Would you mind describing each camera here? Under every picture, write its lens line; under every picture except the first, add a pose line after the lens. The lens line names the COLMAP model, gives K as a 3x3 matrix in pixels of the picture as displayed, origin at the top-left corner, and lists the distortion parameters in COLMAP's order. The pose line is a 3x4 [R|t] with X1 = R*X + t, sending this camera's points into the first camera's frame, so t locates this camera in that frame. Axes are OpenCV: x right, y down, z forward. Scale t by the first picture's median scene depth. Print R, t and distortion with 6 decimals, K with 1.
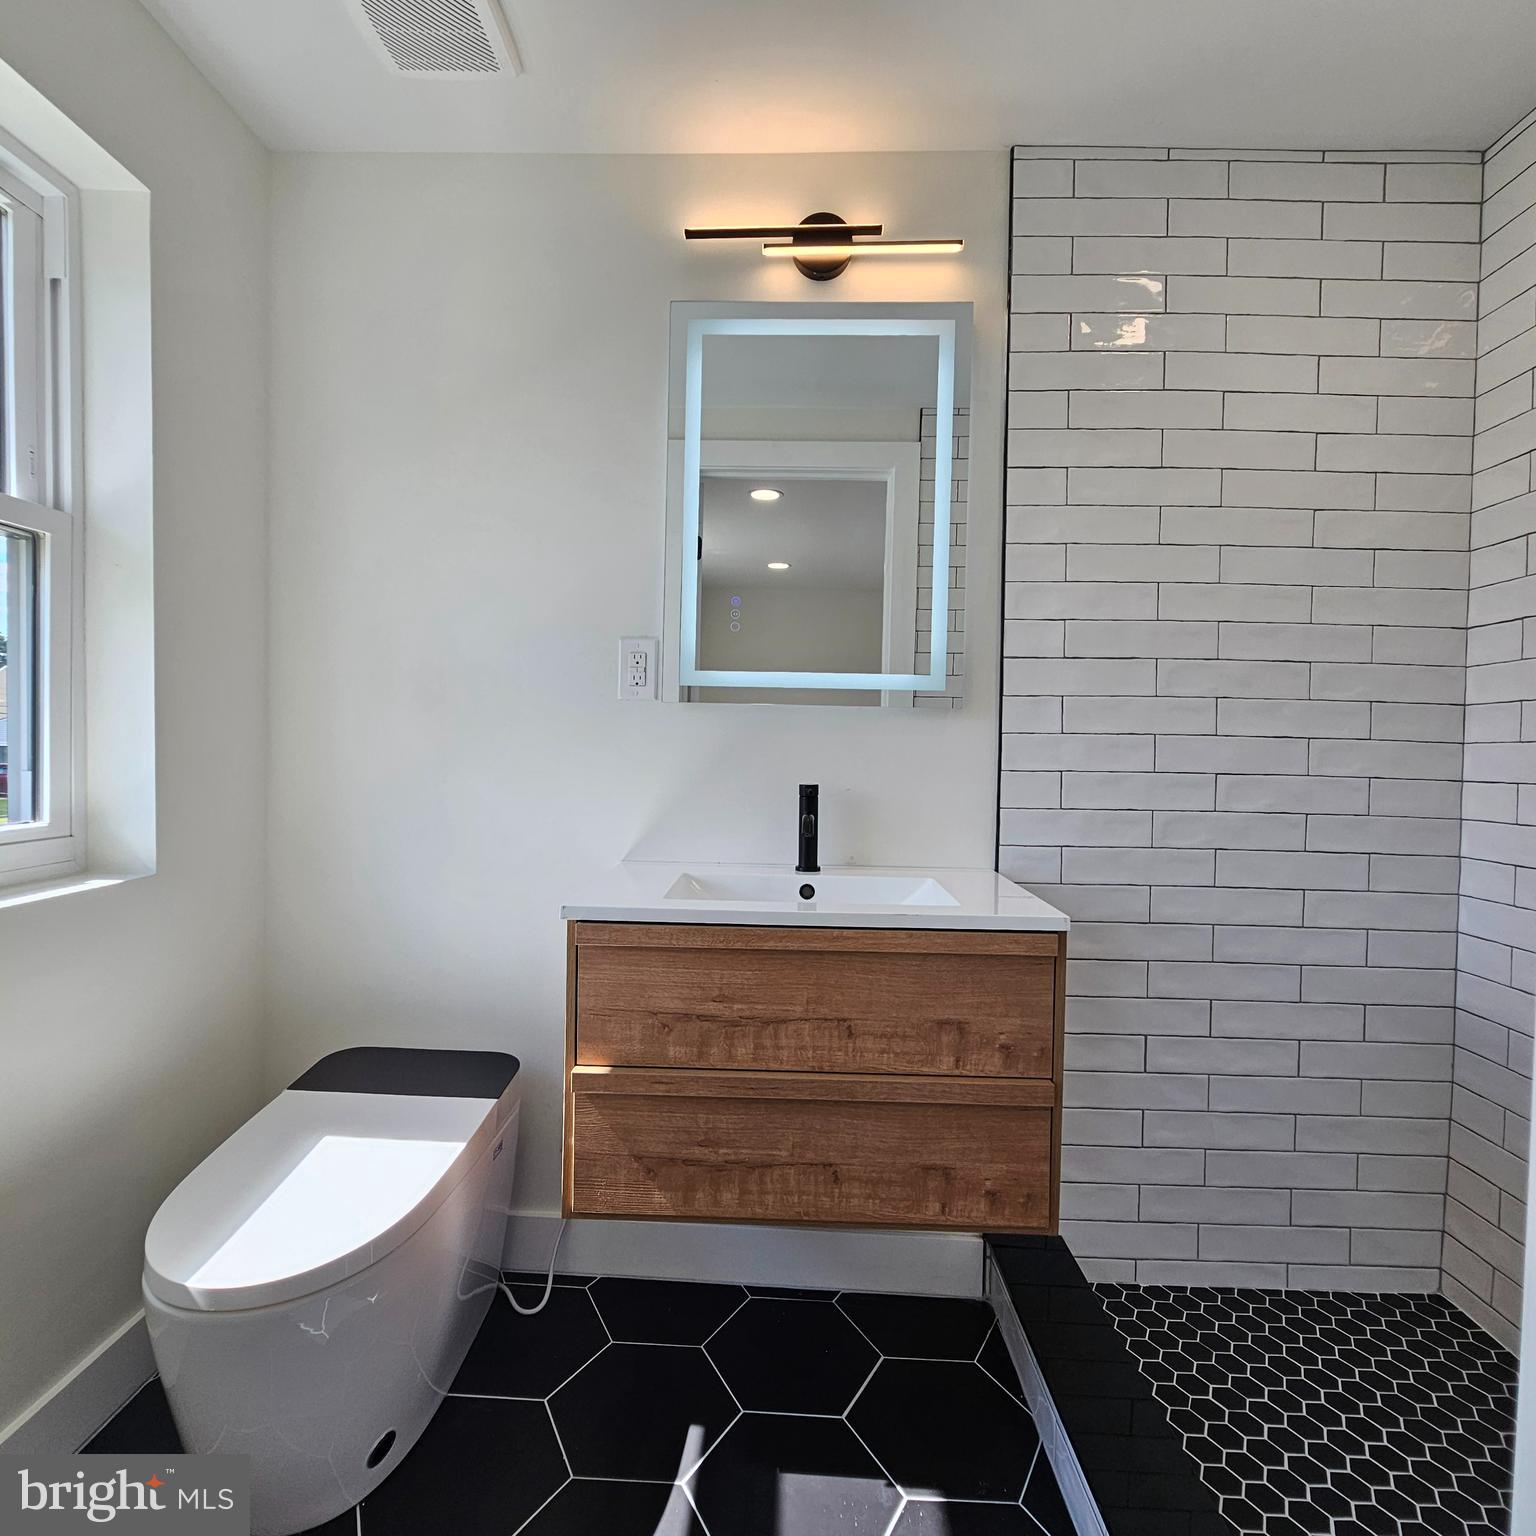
lens RADIAL K [[835.4, 0, 762.2], [0, 835.4, 767.3], [0, 0, 1]] dist [-0.002380, -0.001902]
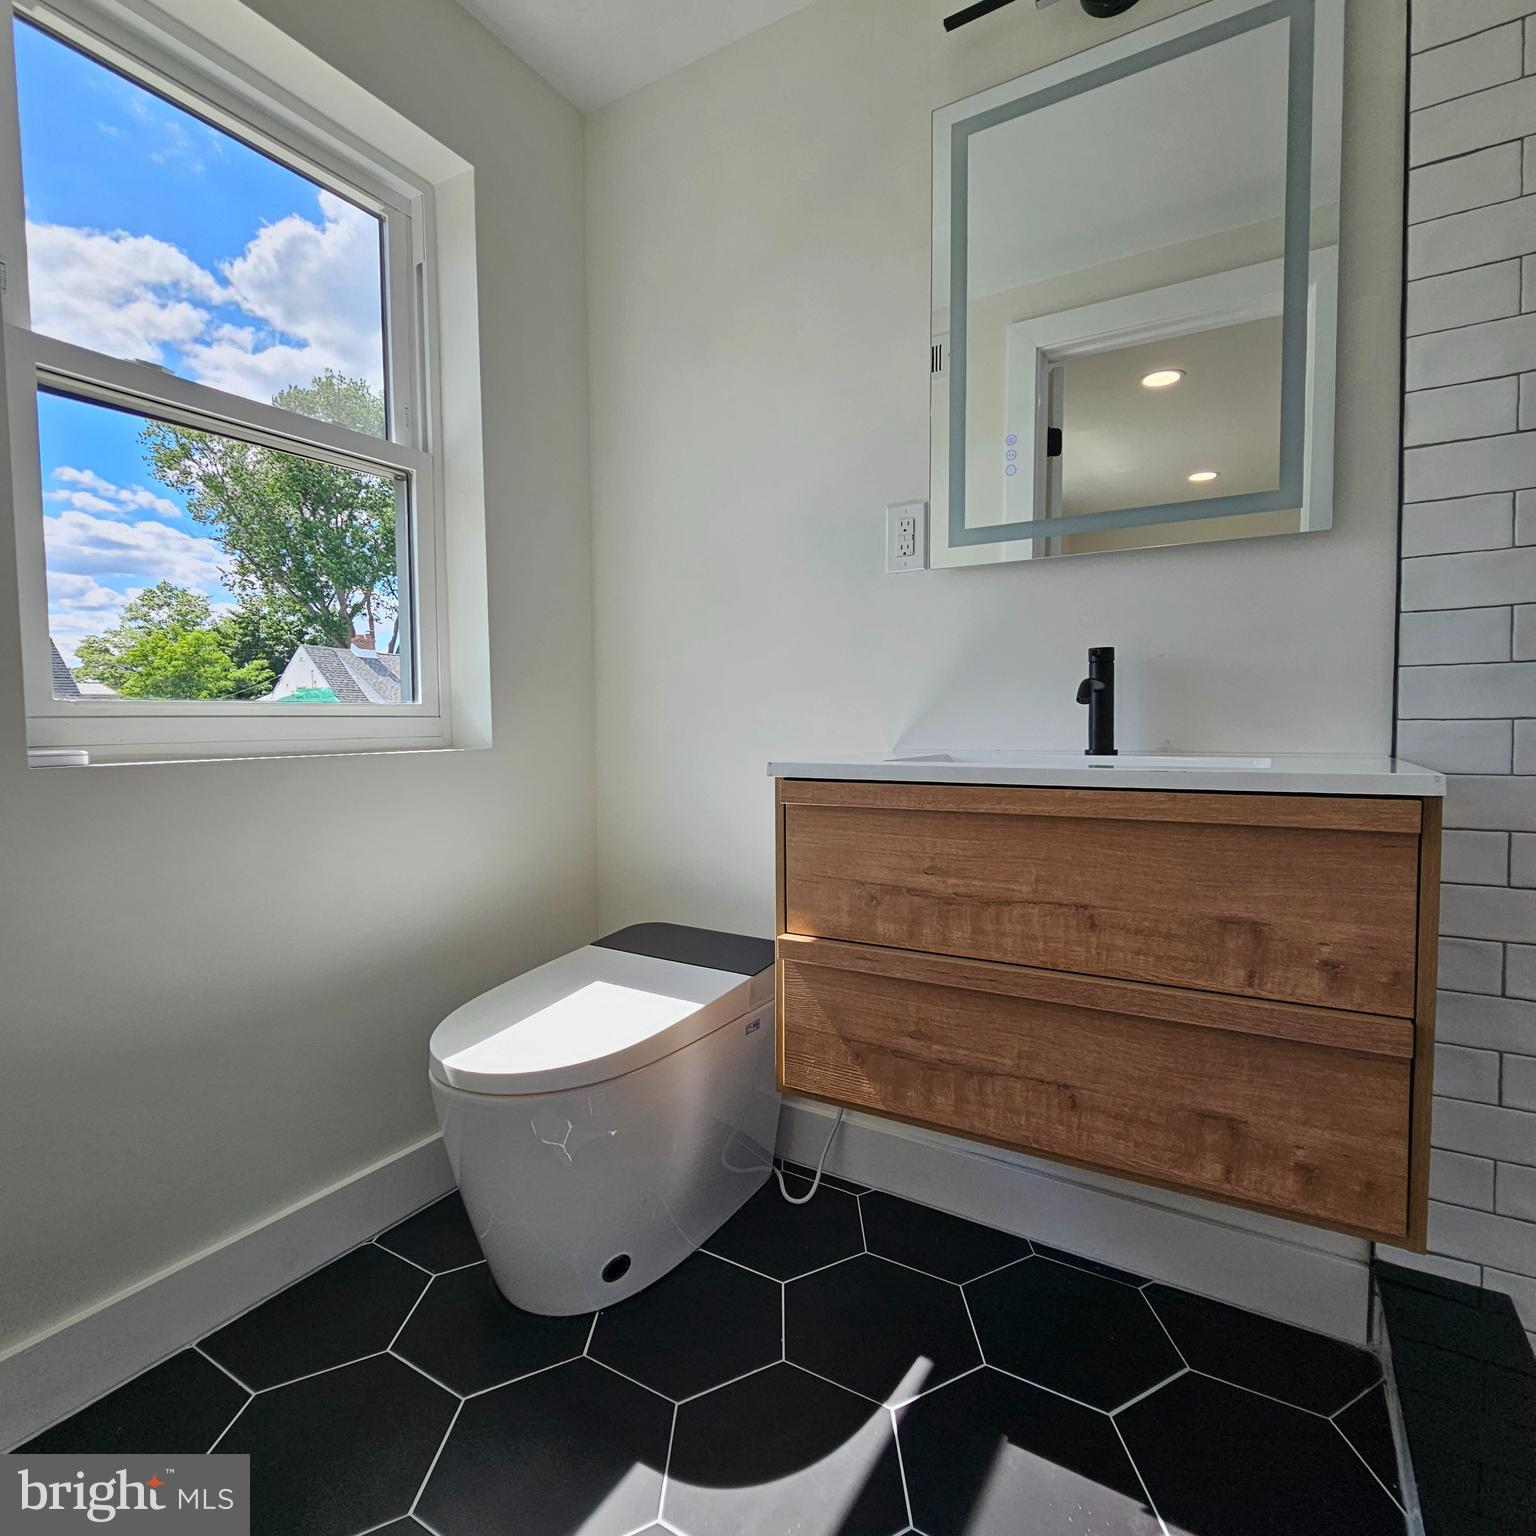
lens RADIAL K [[835.4, 0, 765.1], [0, 835.4, 770.1], [0, 0, 1]] dist [-0.002380, -0.001902]
pose [[0.870772, 0.000244, -0.491687, 0.222213], [0.011652, 0.999709, 0.021131, 0.153501], [0.491549, -0.024129, 0.870516, 0.170711]]
